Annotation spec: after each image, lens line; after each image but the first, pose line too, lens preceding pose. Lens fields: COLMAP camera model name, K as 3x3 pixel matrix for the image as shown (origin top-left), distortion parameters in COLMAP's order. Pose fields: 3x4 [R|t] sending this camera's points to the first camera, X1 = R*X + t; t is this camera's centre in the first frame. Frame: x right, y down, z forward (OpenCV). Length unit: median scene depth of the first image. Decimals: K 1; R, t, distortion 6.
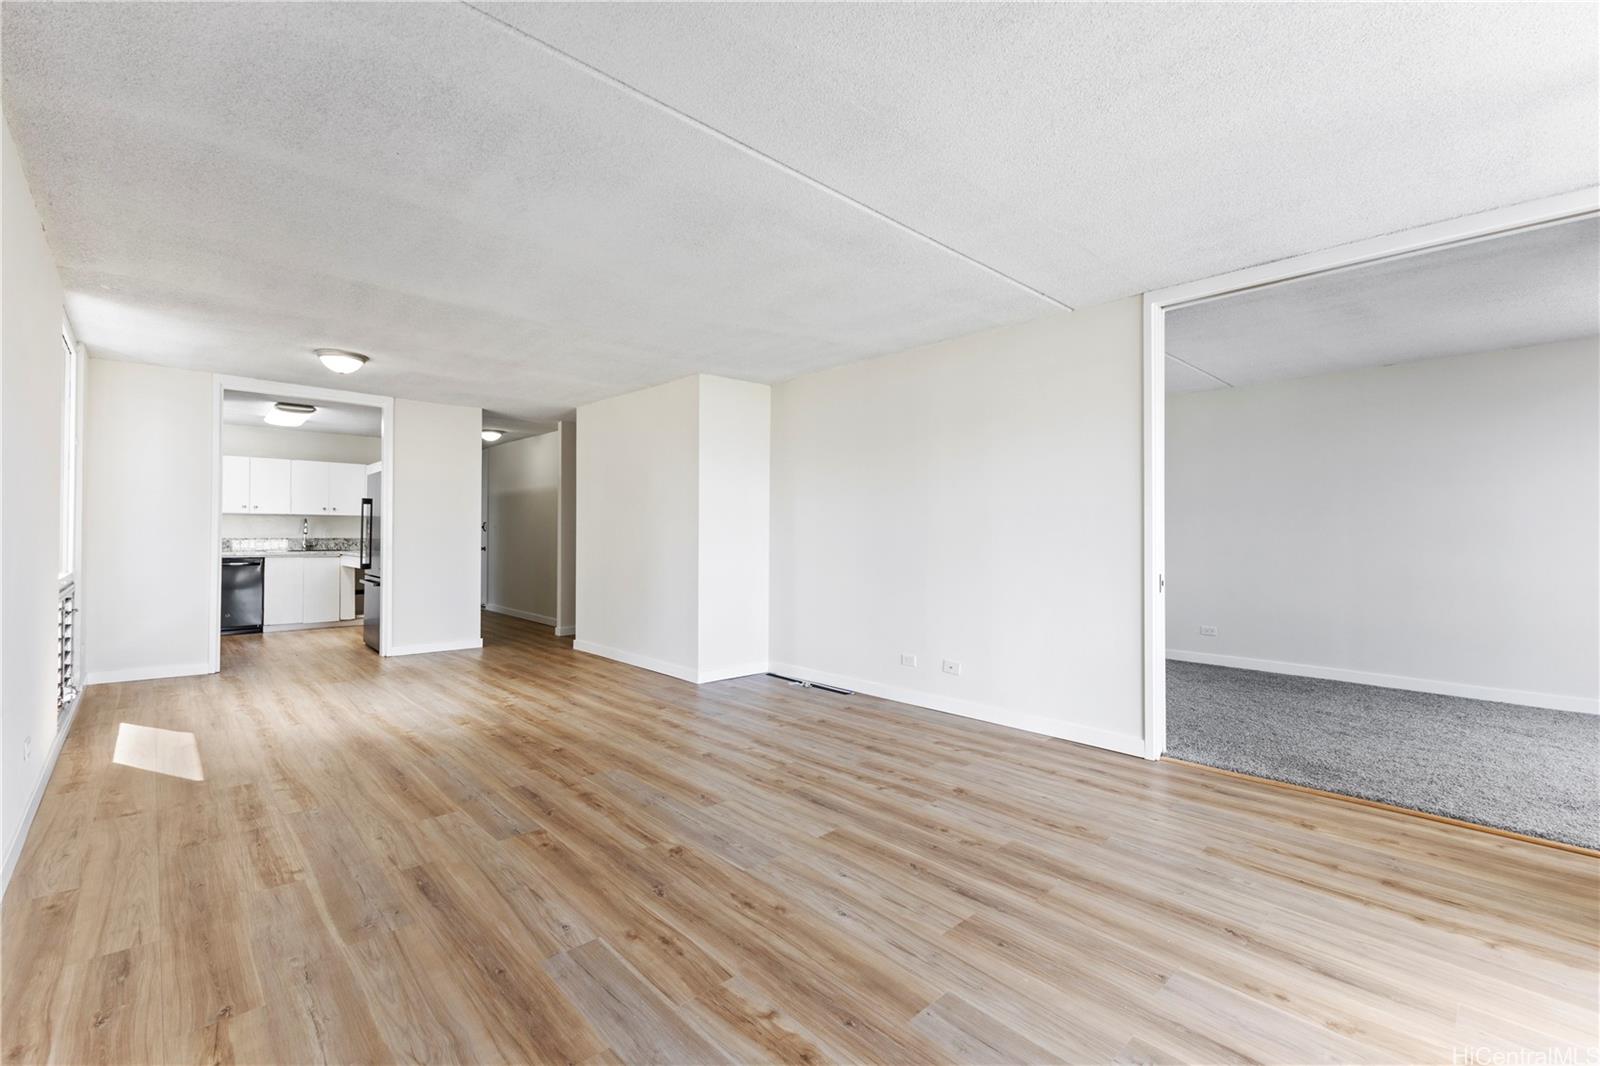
lens RADIAL K [[650.4, 0, 785.6], [0, 650.4, 525.9], [0, 0, 1]] dist [0.002783, -0.001517]
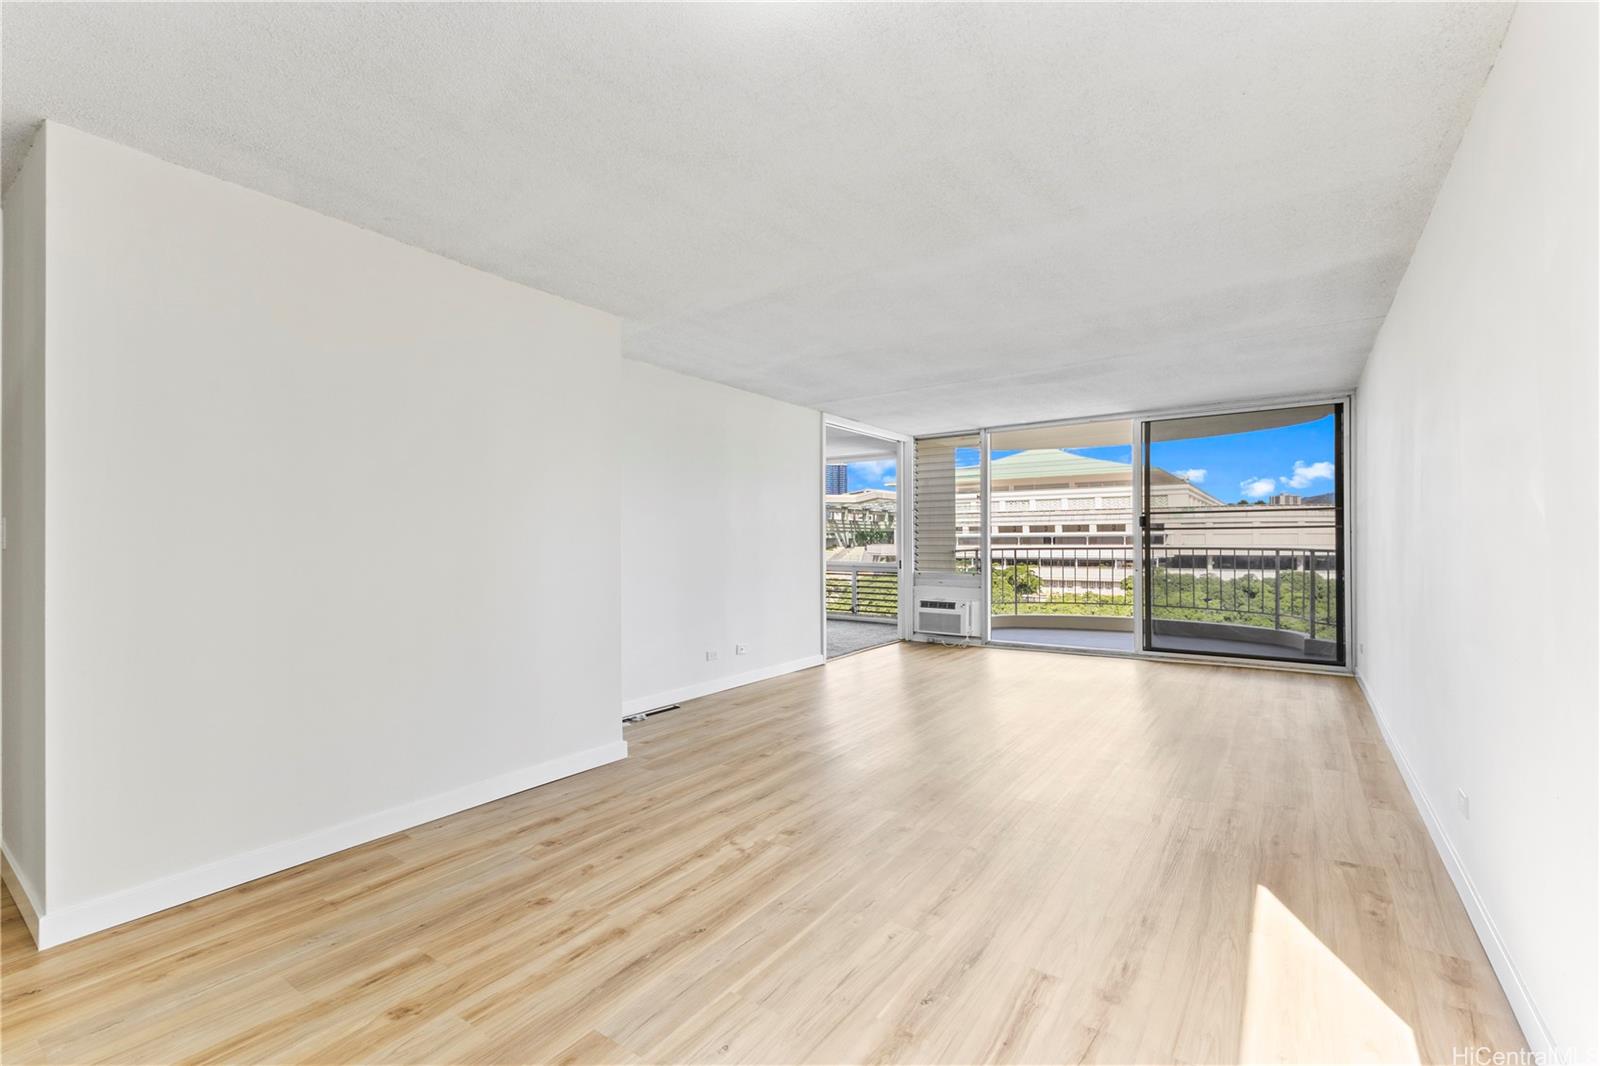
lens RADIAL K [[650.4, 0, 830.3], [0, 650.4, 533.7], [0, 0, 1]] dist [0.002783, -0.001517]
pose [[-0.182479, 0.011176, 0.983146, -1.702935], [-0.004345, 0.999916, -0.012174, 0.018302], [-0.983200, -0.006493, -0.182415, 1.799709]]
